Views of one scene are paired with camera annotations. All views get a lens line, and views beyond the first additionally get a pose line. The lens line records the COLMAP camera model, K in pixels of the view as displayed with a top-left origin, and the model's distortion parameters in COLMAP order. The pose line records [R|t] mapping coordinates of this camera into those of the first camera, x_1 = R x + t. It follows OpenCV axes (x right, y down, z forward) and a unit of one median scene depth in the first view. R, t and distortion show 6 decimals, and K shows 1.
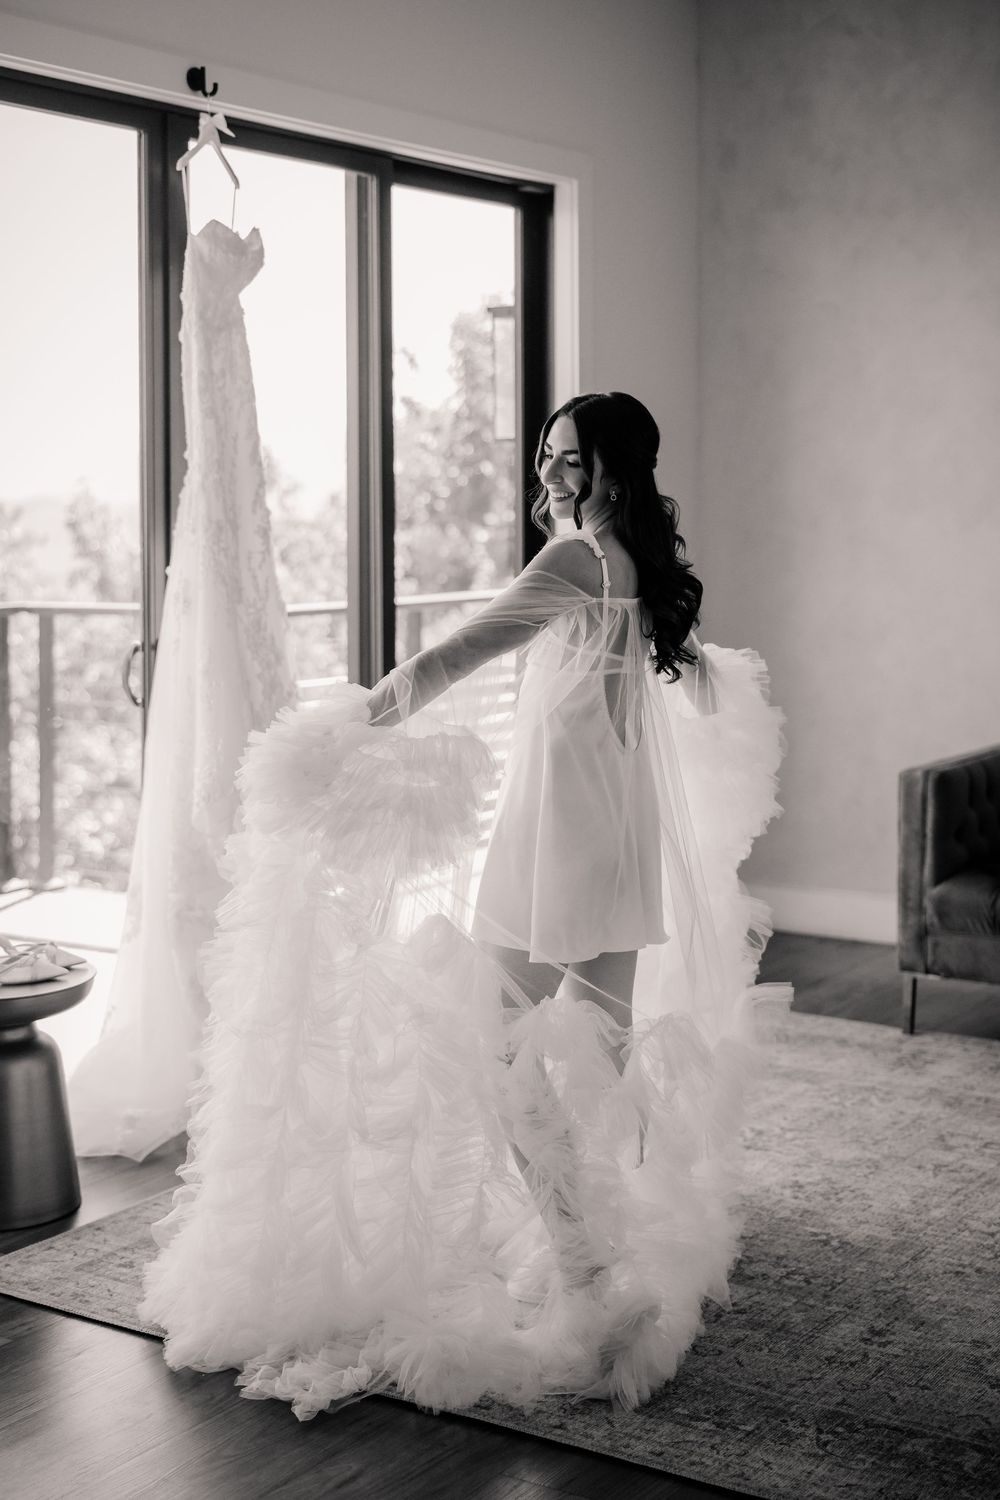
lens RADIAL K [[2214.6, 0, 523.2], [0, 2214.6, 570.5], [0, 0, 1]] dist [0.002359, -0.029793]
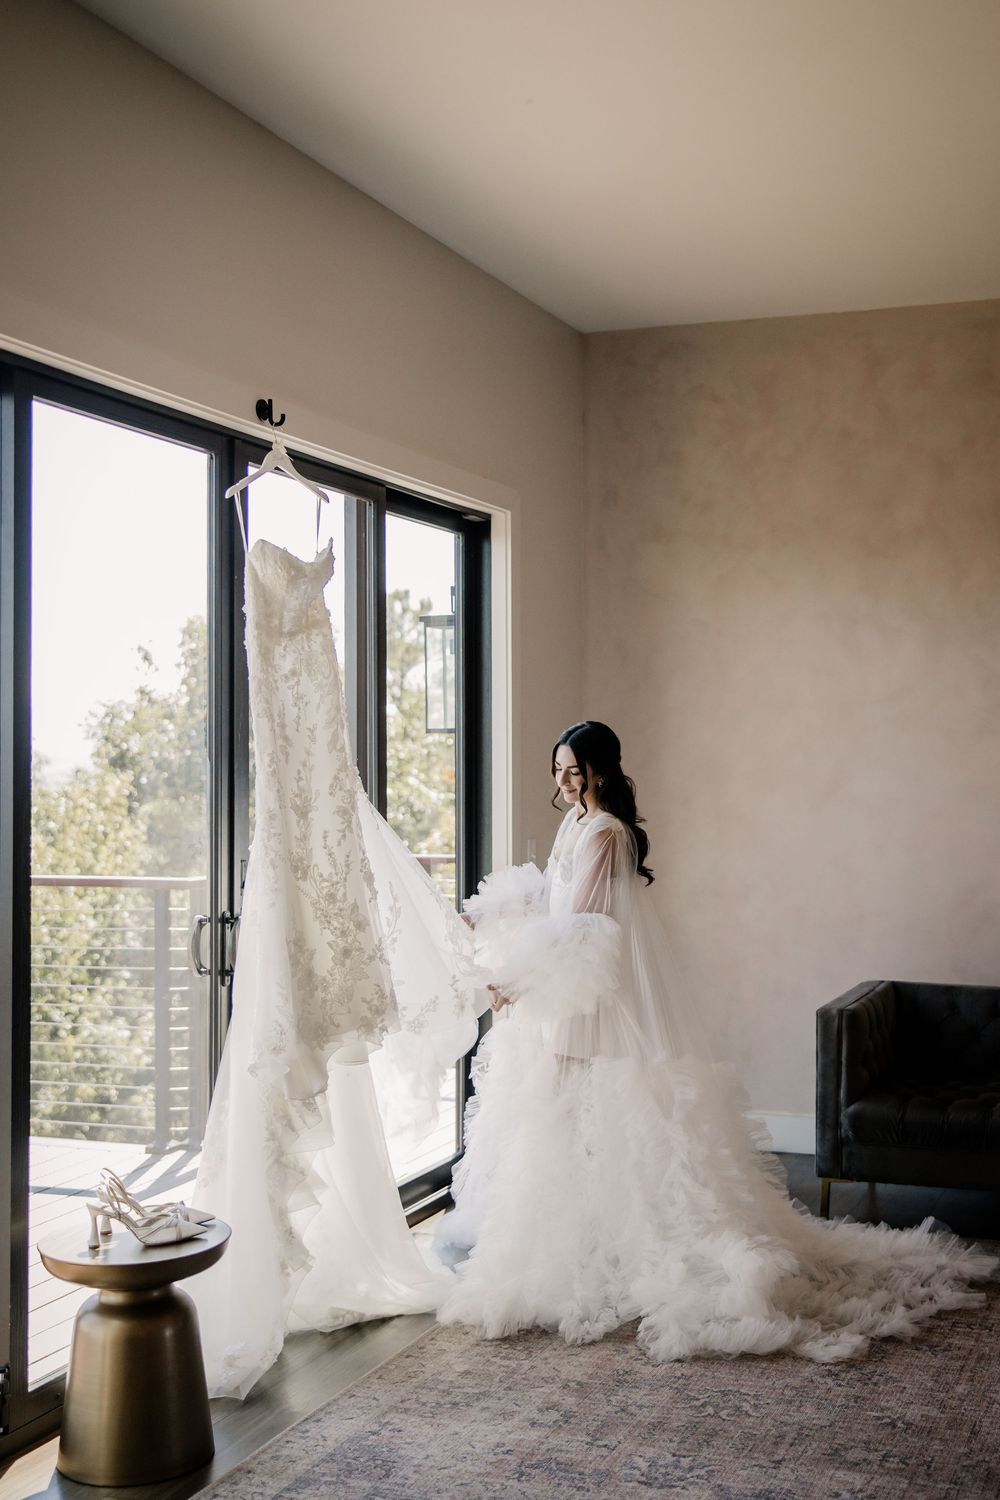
lens RADIAL K [[1792.7, 0, 631.7], [0, 1792.7, 729.7], [0, 0, 1]] dist [-0.012169, 0.013950]
pose [[0.967017, 0.008505, 0.254569, -0.197163], [0.005733, 0.998462, -0.055135, -0.009066], [-0.254647, 0.054776, 0.965482, 0.086198]]
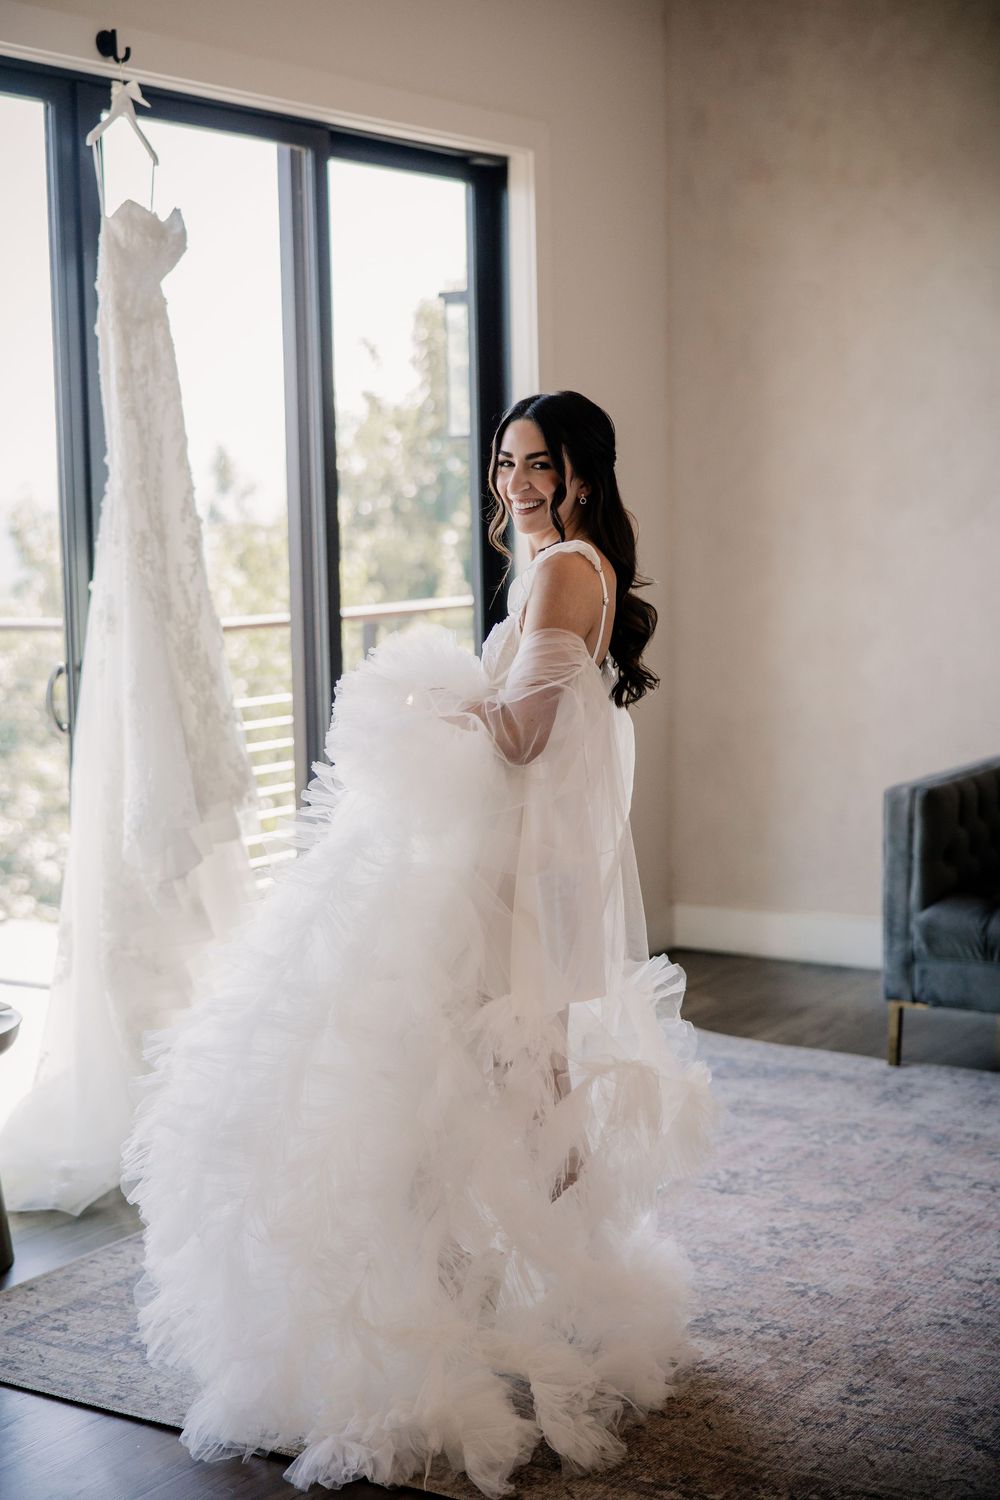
lens RADIAL K [[2319.7, 0, 500.0], [0, 2319.7, 750.0], [0, 0, 1]] dist [-0.004731, -0.003313]
pose [[0.999888, -0.014969, -0.000948, 0.010214], [0.014998, 0.996976, 0.076245, -0.002924], [-0.000197, -0.076250, 0.997089, 0.029539]]
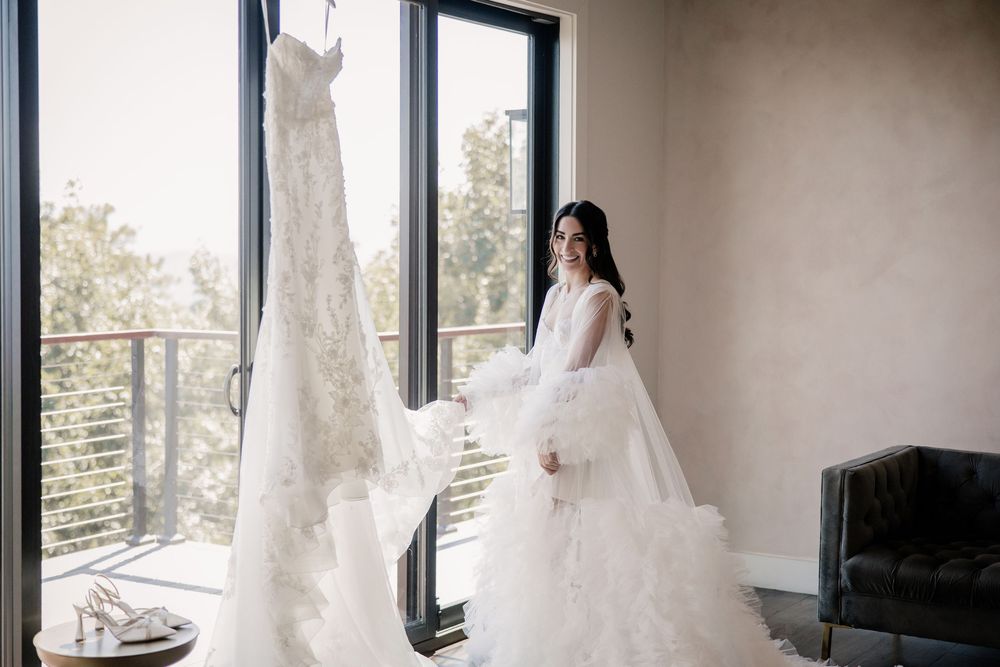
lens RADIAL K [[1515.5, 0, 527.7], [0, 1515.5, 332.2], [0, 0, 1]] dist [-0.018465, 0.004440]
pose [[0.999851, 0.011424, 0.012916, -0.017763], [-0.011656, 0.999770, 0.018009, -0.004719], [-0.012708, -0.018157, 0.999754, 0.125984]]
